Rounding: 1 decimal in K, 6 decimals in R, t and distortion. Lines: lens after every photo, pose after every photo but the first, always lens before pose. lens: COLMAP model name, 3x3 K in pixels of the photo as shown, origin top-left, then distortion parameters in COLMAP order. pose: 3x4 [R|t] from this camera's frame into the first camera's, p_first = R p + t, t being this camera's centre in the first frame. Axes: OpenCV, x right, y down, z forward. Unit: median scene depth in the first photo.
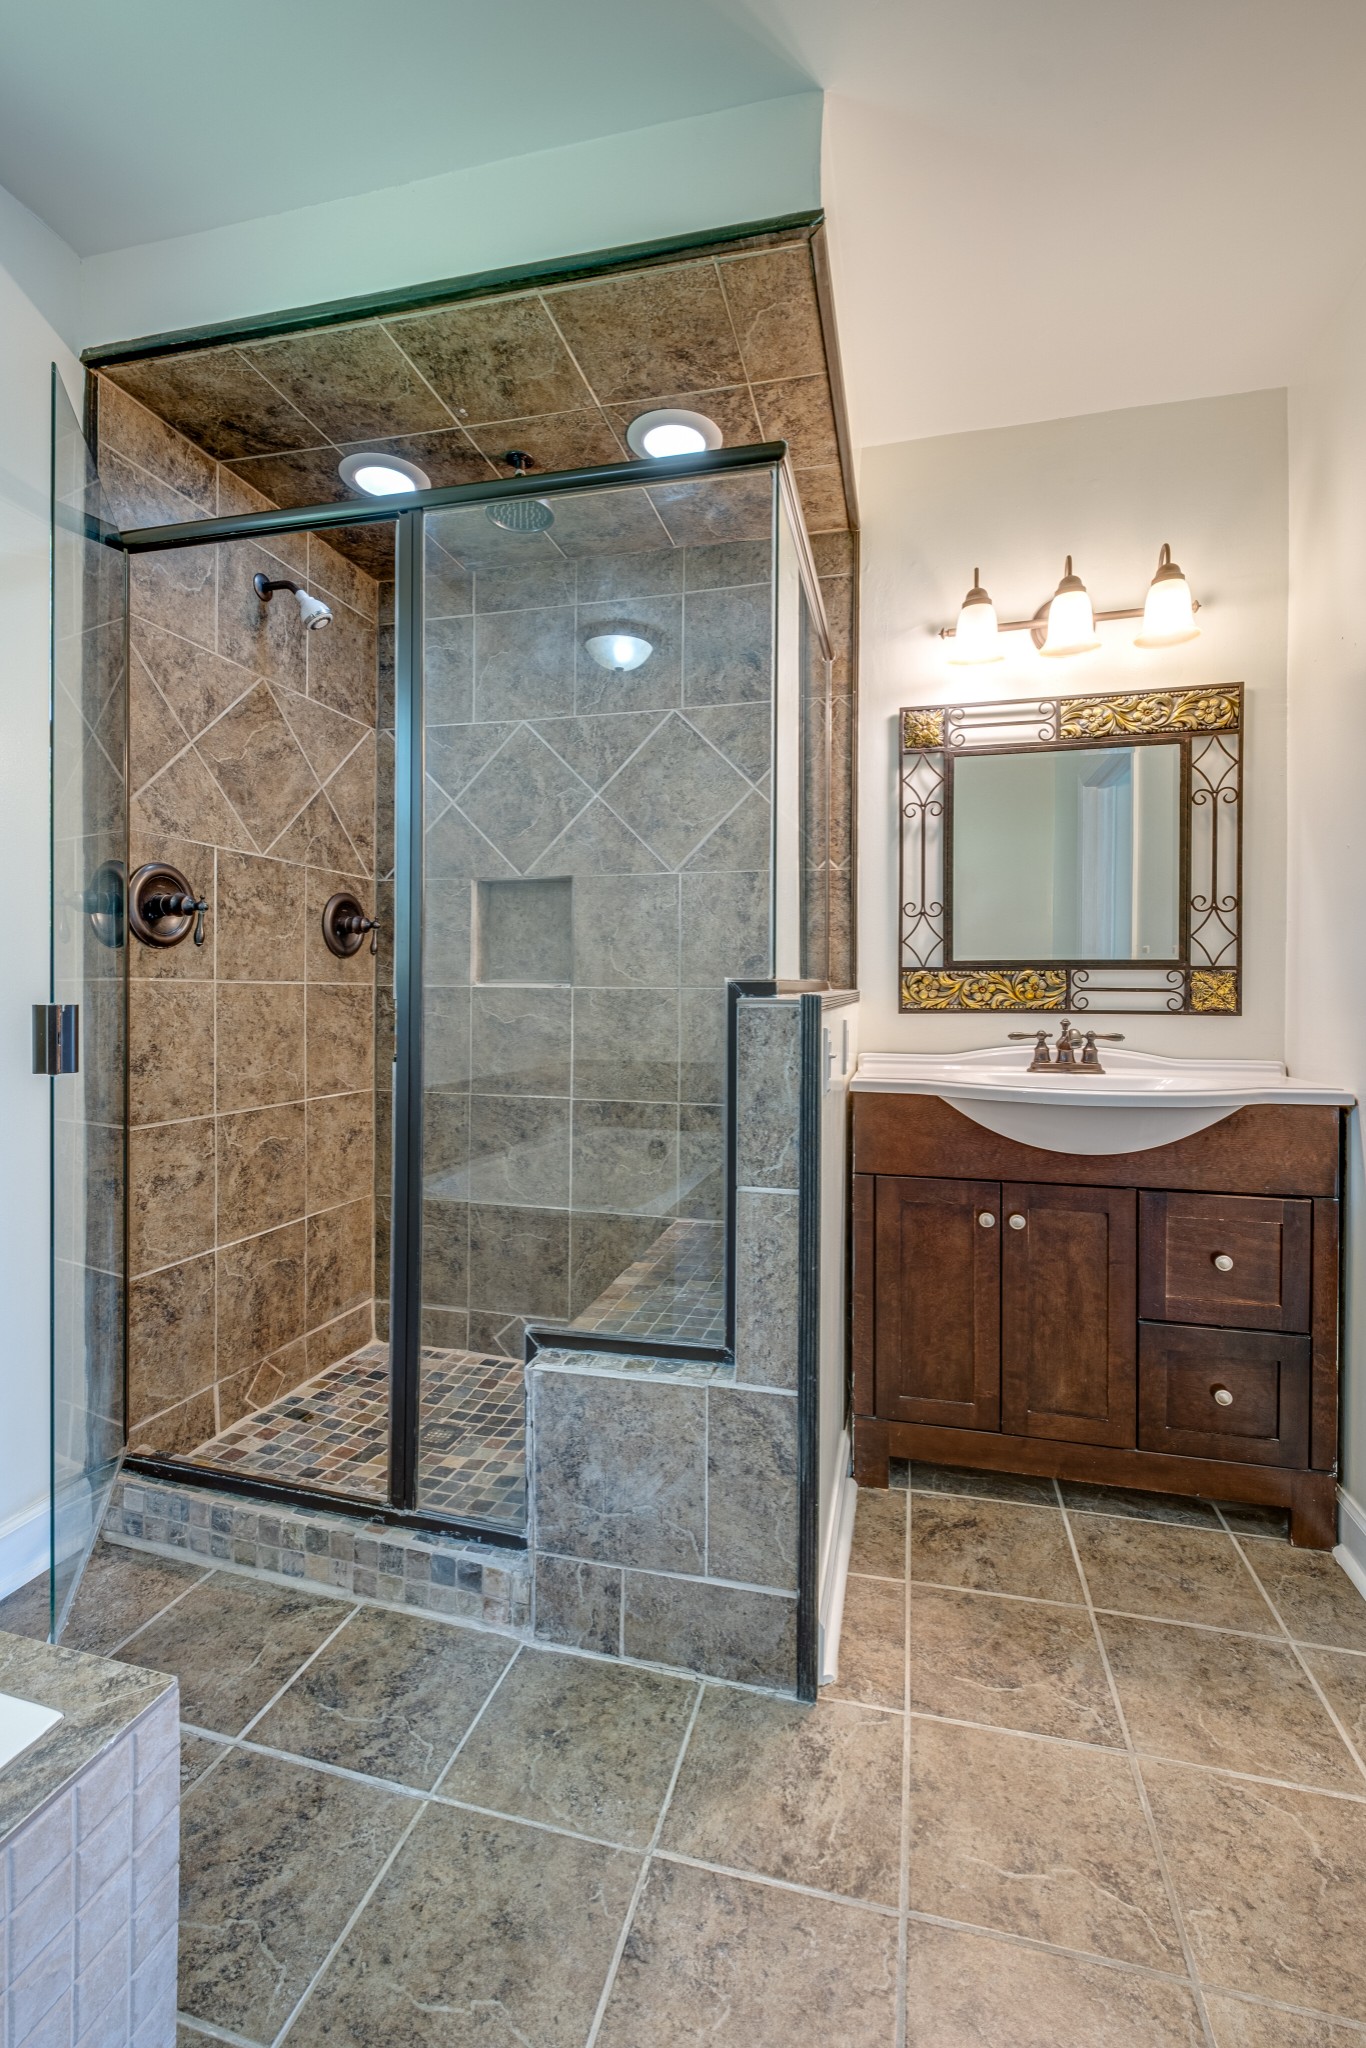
lens RADIAL K [[890.4, 0, 685.9], [0, 890.4, 1006.1], [0, 0, 1]] dist [0.010371, -0.007360]
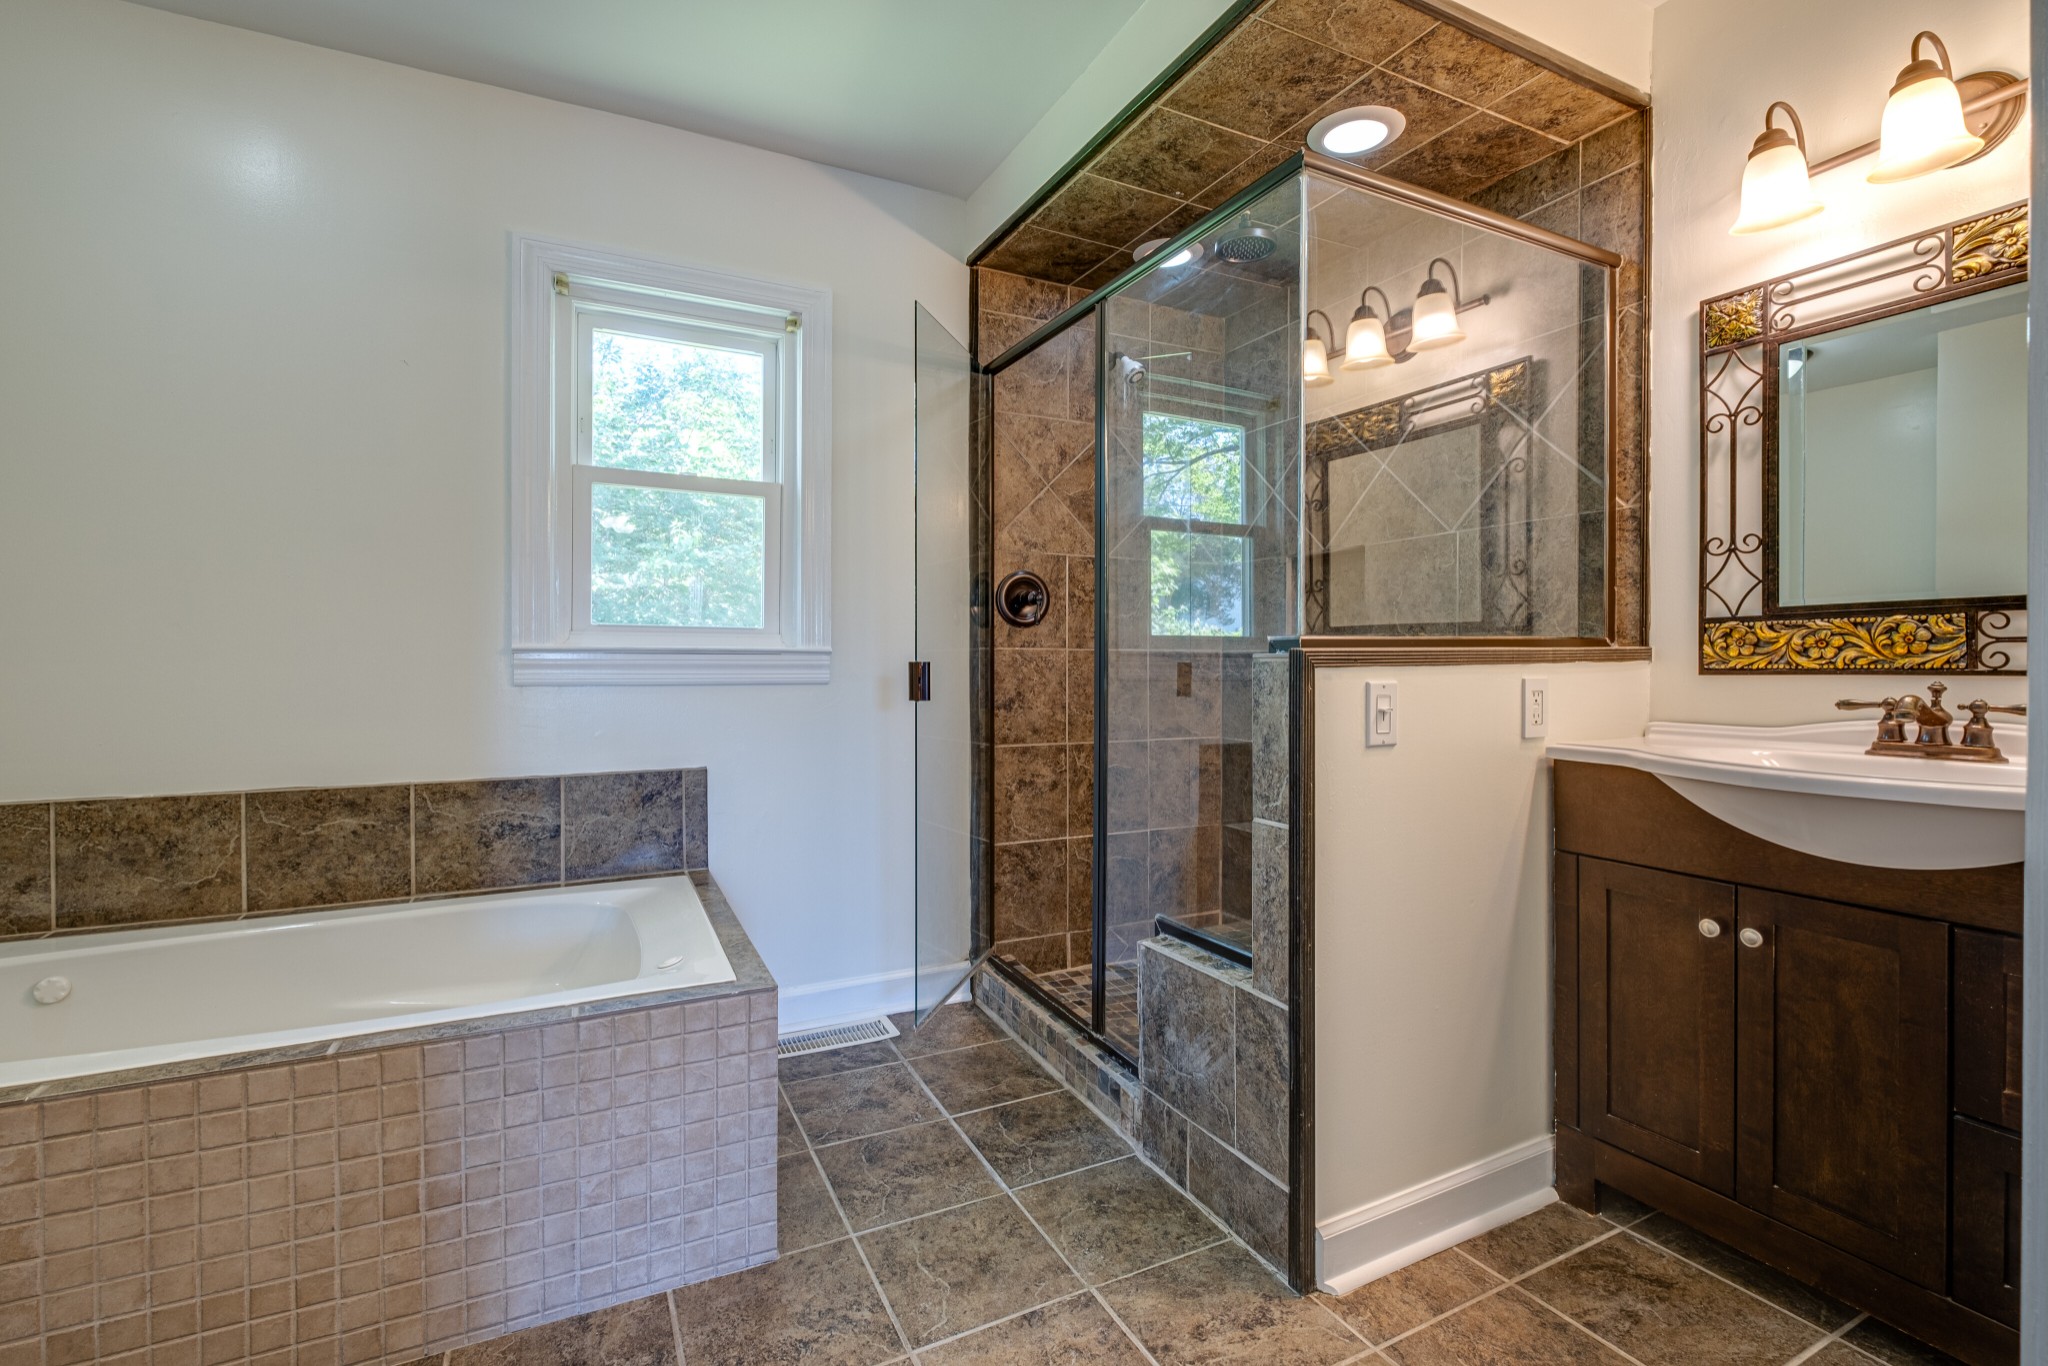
lens RADIAL K [[871.5, 0, 1065.5], [0, 871.5, 674.1], [0, 0, 1]] dist [0.008662, -0.006976]
pose [[0.696584, 0.002758, -0.717470, 0.498243], [-0.005863, 0.999981, -0.001849, 0.015097], [0.717451, 0.005495, 0.696587, 0.029783]]
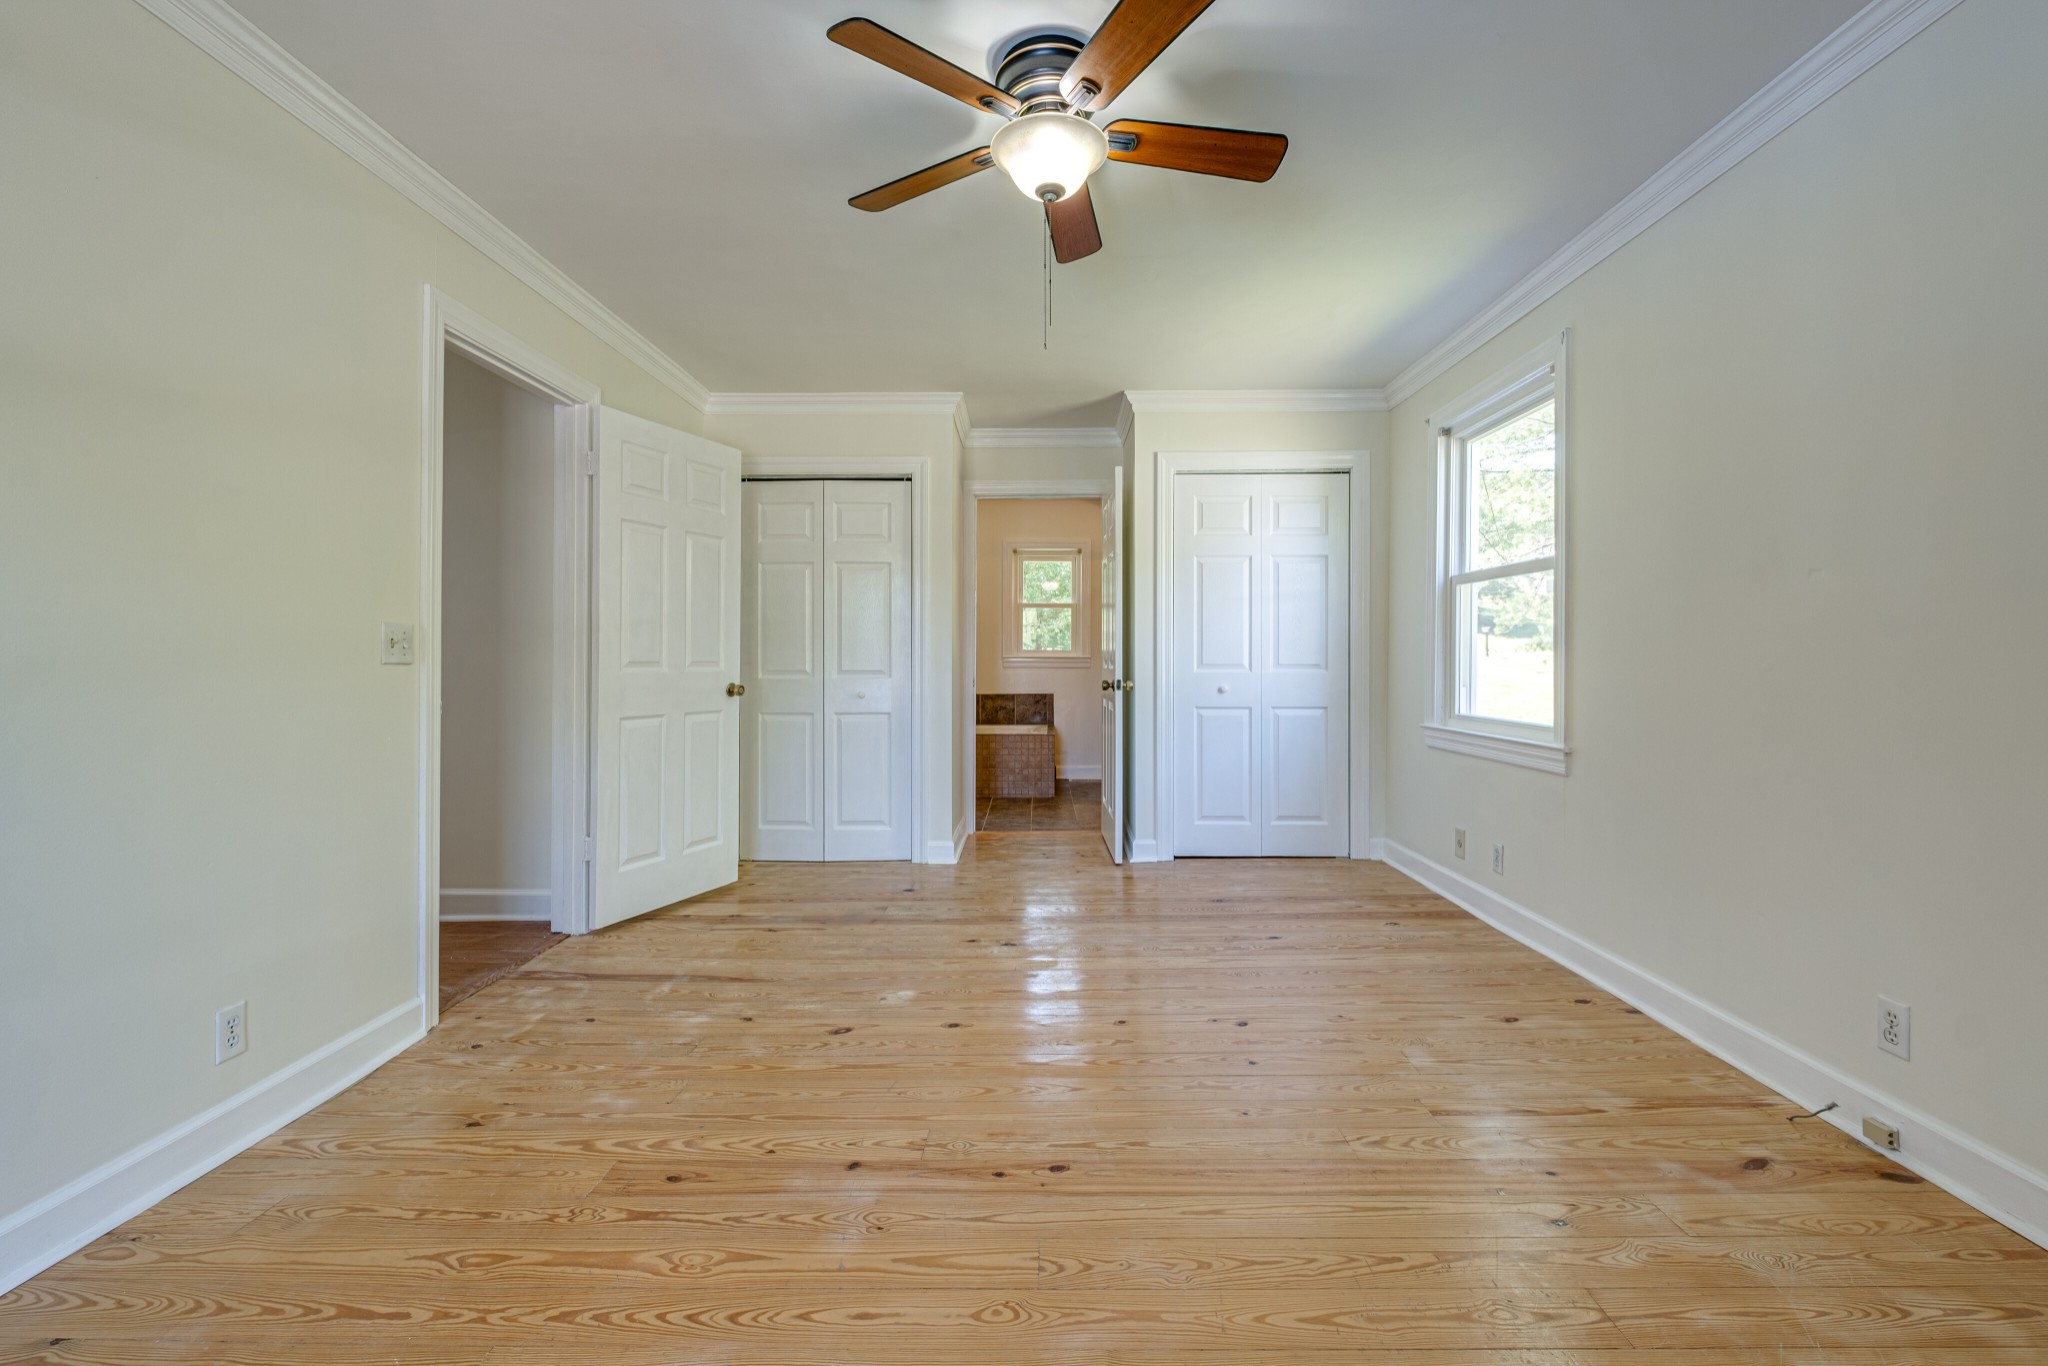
lens RADIAL K [[890.4, 0, 1030.0], [0, 890.4, 670.5], [0, 0, 1]] dist [0.010371, -0.007360]
pose [[0.240644, -0.002045, -0.970611, 3.034059], [-0.008533, 0.999955, -0.004222, 0.059011], [0.970576, 0.009298, 0.240615, -0.526765]]
